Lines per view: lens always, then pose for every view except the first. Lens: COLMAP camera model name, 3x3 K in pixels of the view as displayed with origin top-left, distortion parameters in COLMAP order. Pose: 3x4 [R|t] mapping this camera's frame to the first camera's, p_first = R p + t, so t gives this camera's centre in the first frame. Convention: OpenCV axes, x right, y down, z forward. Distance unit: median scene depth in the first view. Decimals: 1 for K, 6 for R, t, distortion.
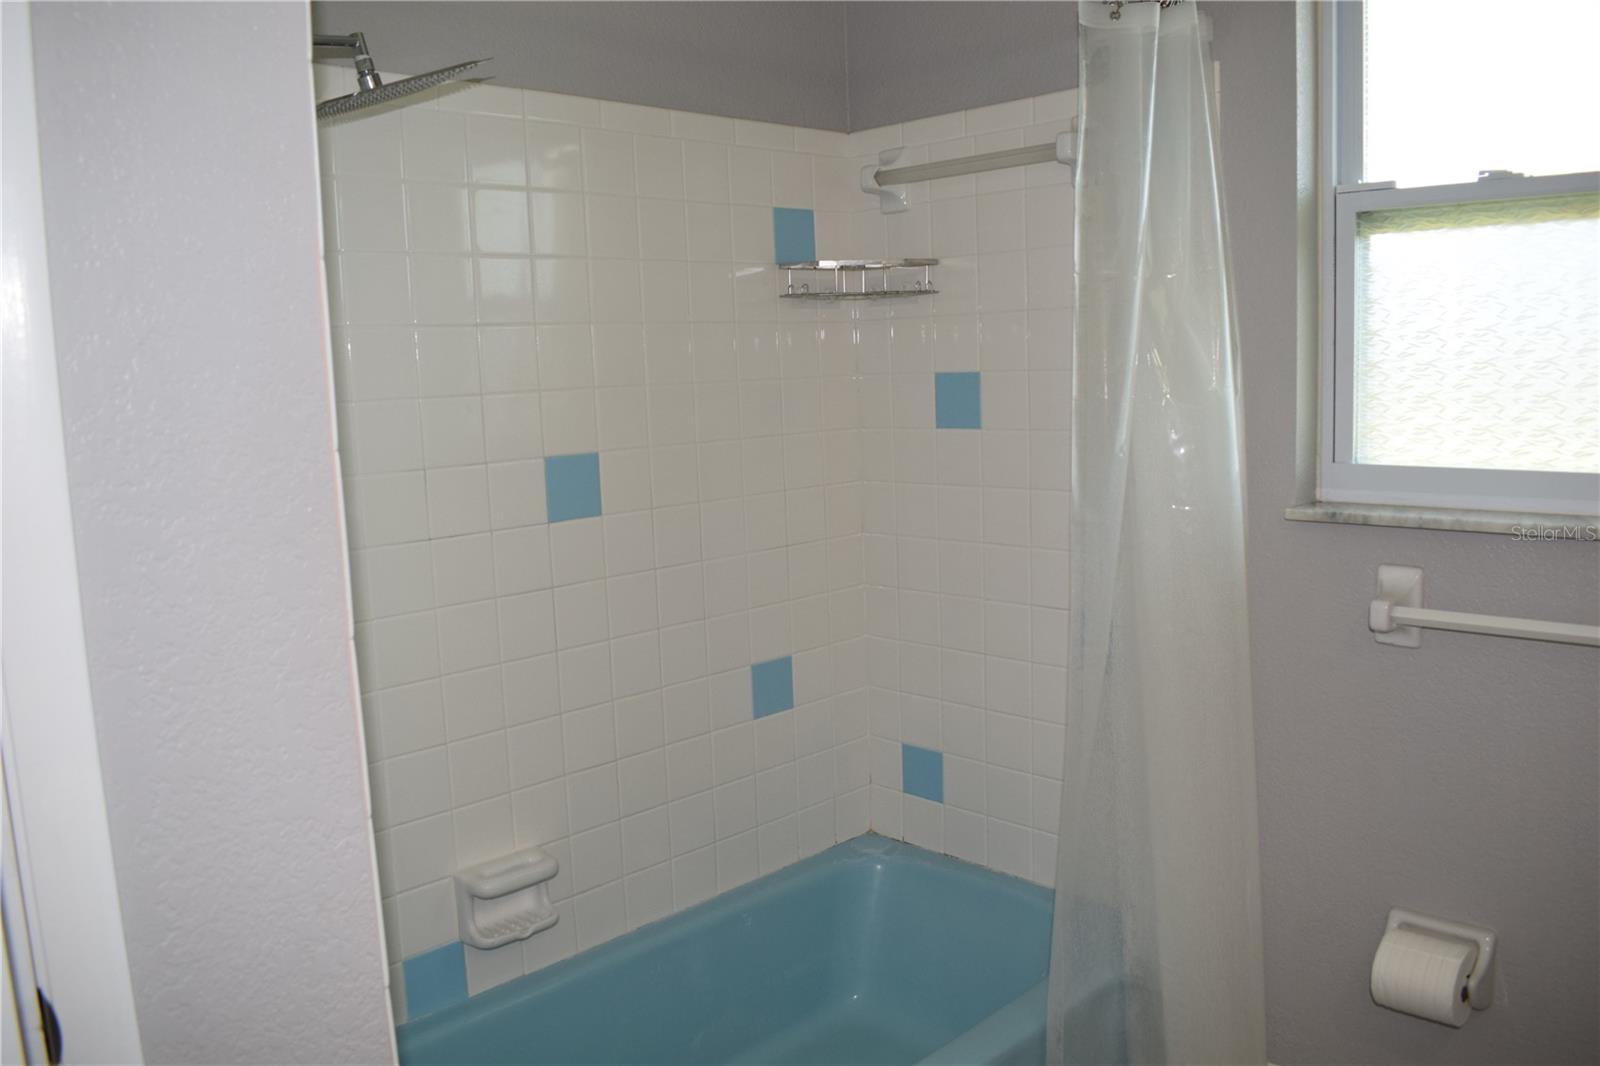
lens RADIAL K [[1260.4, 0, 794.7], [0, 1260.4, 529.9], [0, 0, 1]] dist [-0.096309, 0.015867]
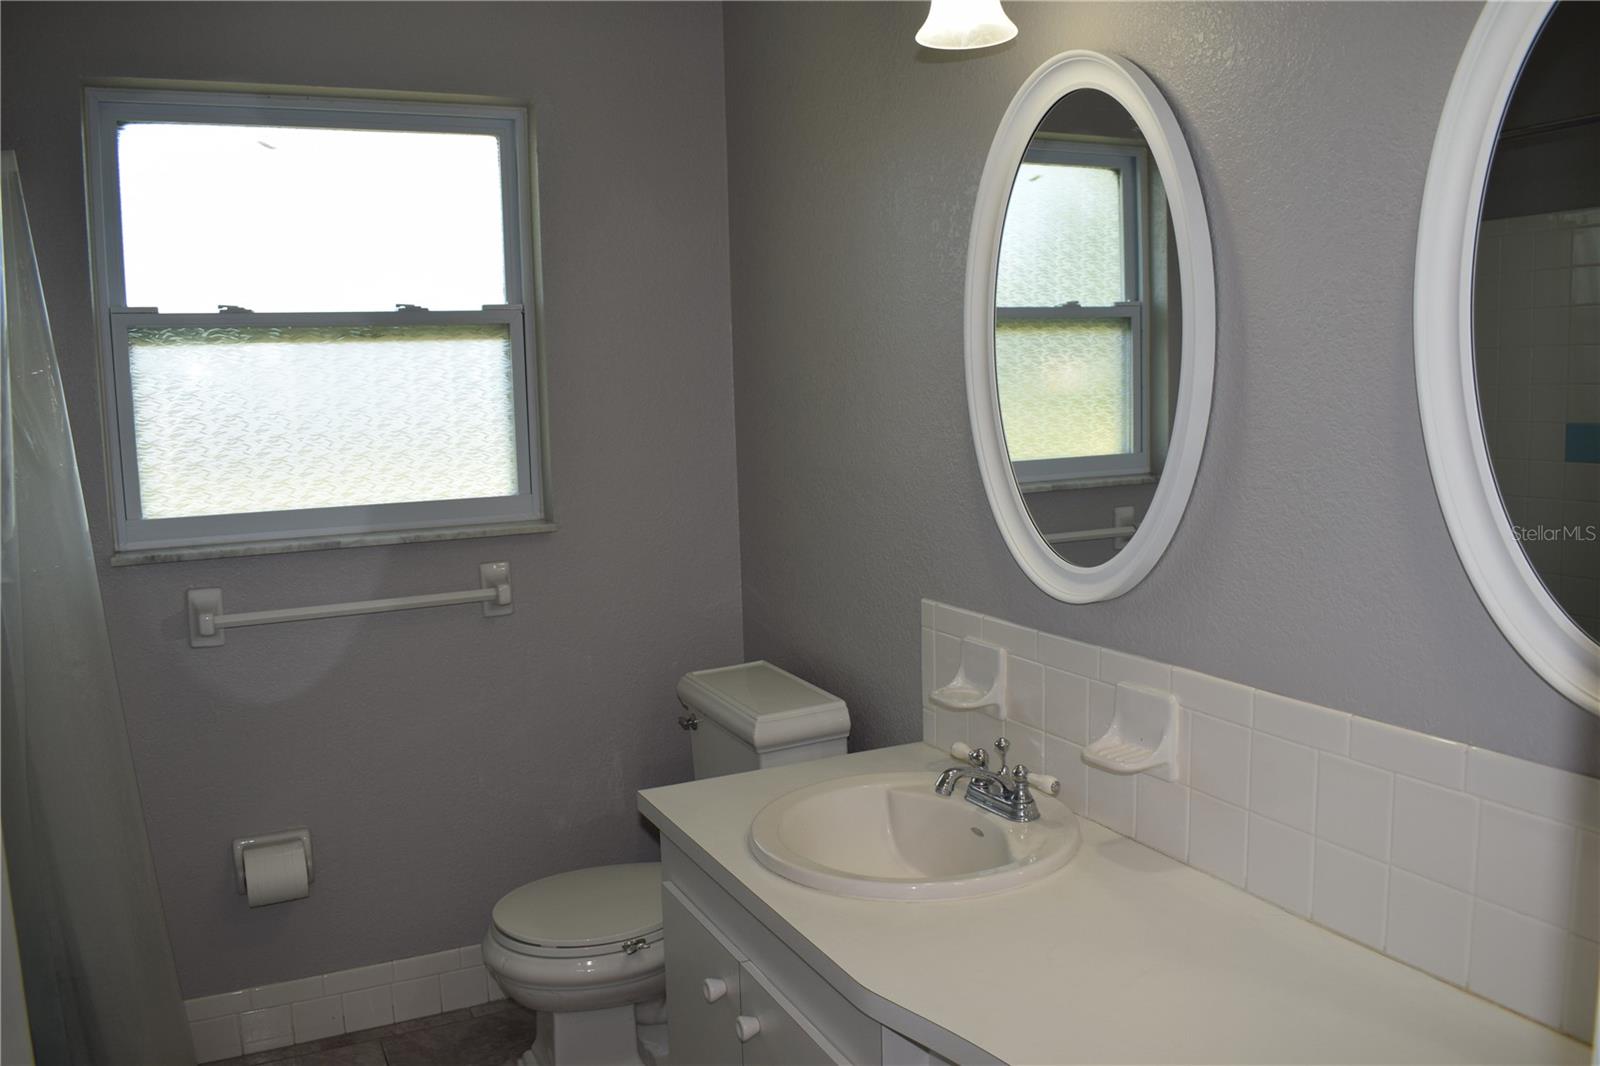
lens RADIAL K [[1260.4, 0, 794.7], [0, 1260.4, 529.9], [0, 0, 1]] dist [-0.096309, 0.015867]
pose [[0.329518, -0.085755, 0.940247, -0.579015], [0.135776, 0.989819, 0.042692, -0.004395], [-0.934335, 0.113596, 0.337807, -0.086992]]
